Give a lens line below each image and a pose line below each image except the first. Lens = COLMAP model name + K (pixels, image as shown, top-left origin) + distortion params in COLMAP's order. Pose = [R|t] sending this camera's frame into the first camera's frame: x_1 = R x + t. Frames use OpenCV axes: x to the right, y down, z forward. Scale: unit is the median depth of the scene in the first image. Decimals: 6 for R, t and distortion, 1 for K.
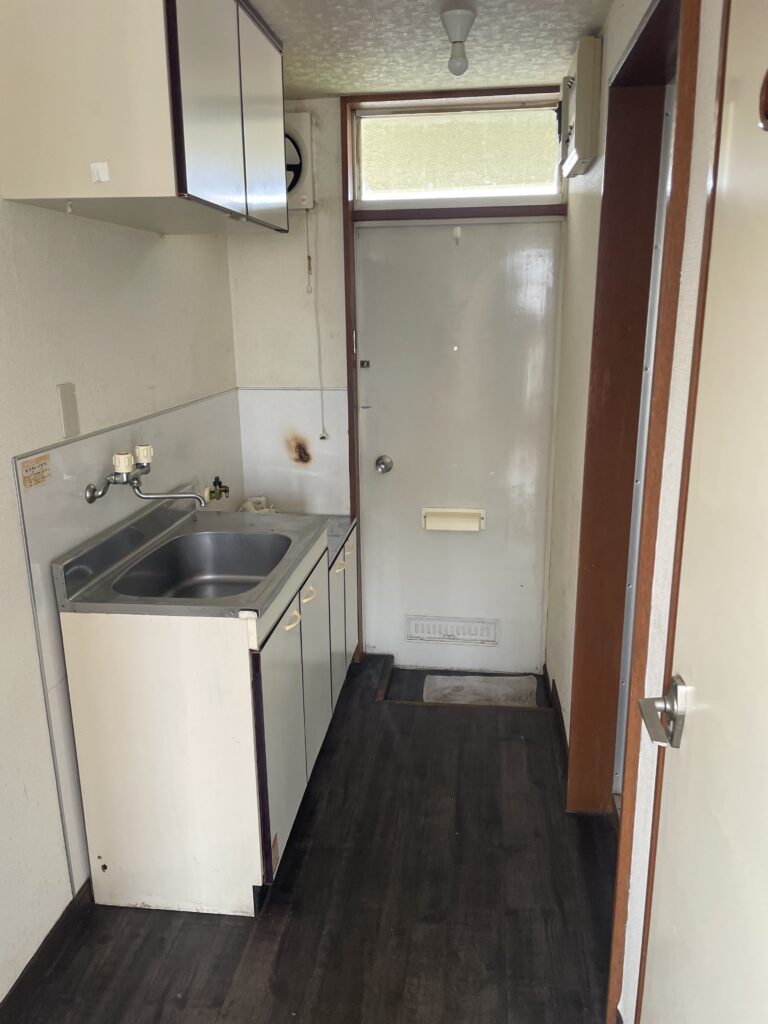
lens RADIAL K [[770.8, 0, 382.3], [0, 770.8, 516.1], [0, 0, 1]] dist [0.087758, -0.111088]
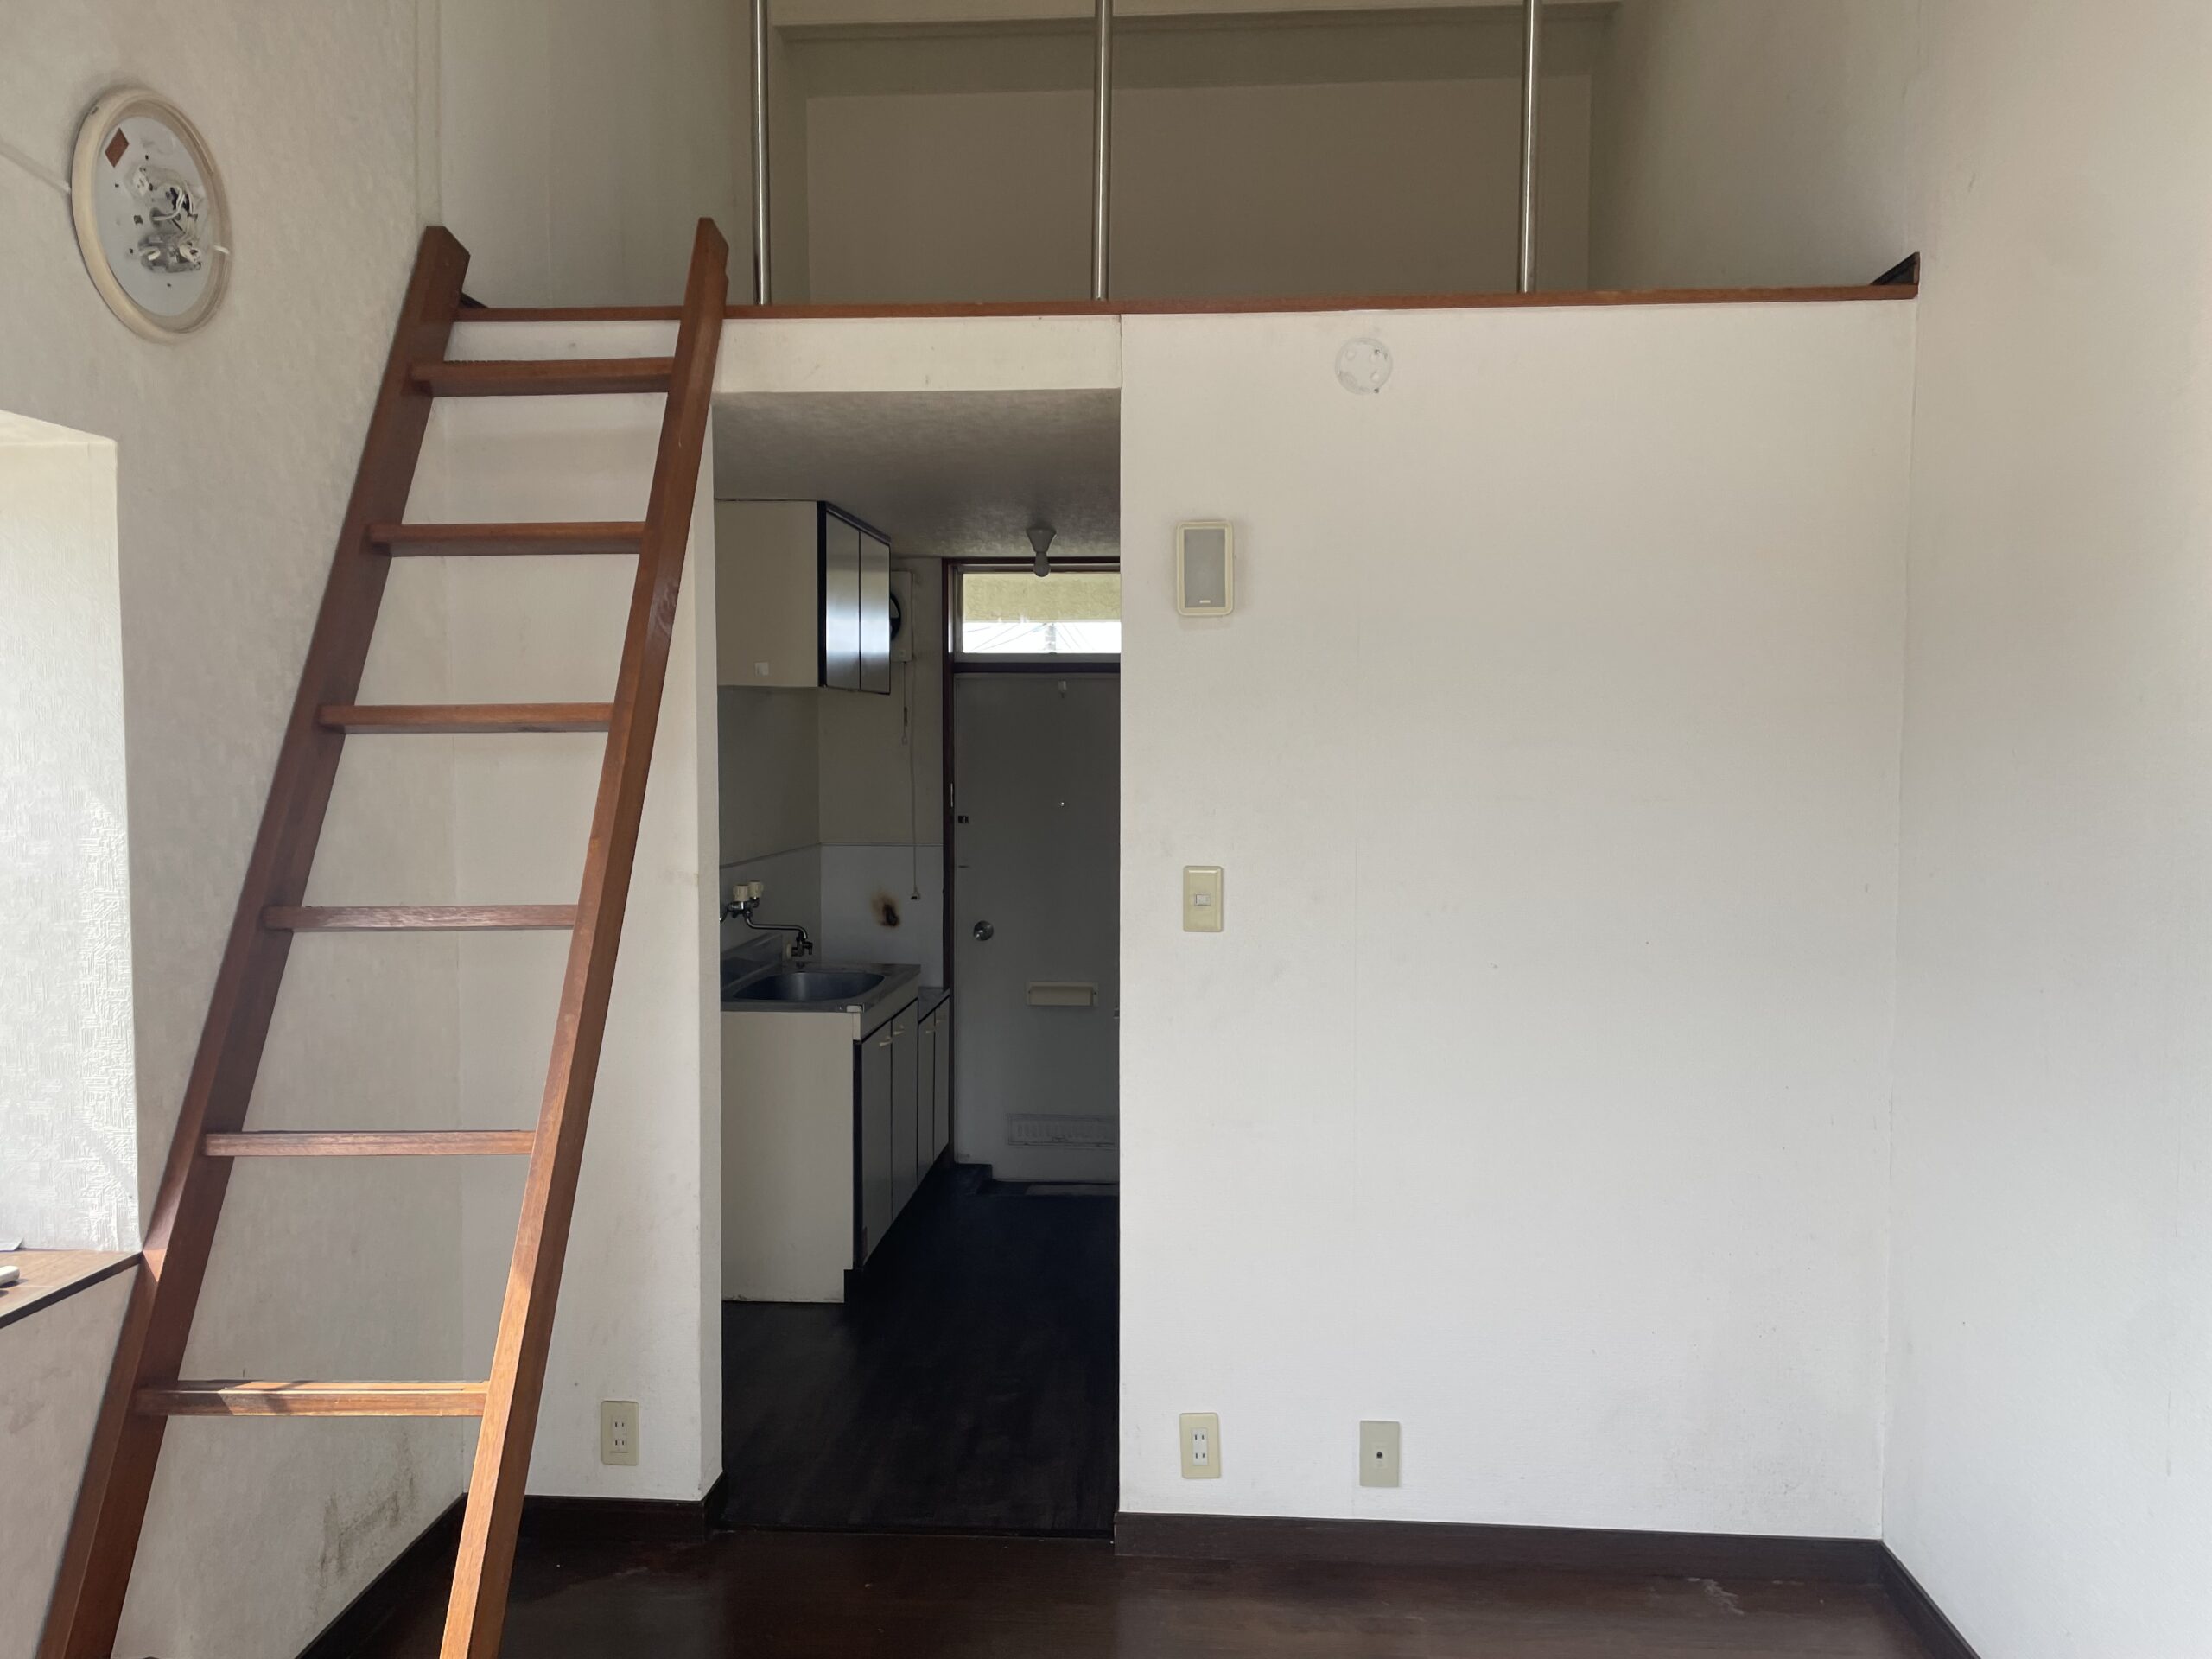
lens RADIAL K [[1665.1, 0, 1116.4], [0, 1665.1, 822.6], [0, 0, 1]] dist [0.087758, -0.111088]
pose [[0.998425, 0.012735, 0.054640, 0.053309], [-0.000891, 0.977374, -0.211516, 0.233138], [-0.056098, 0.211134, 0.975846, -0.967788]]
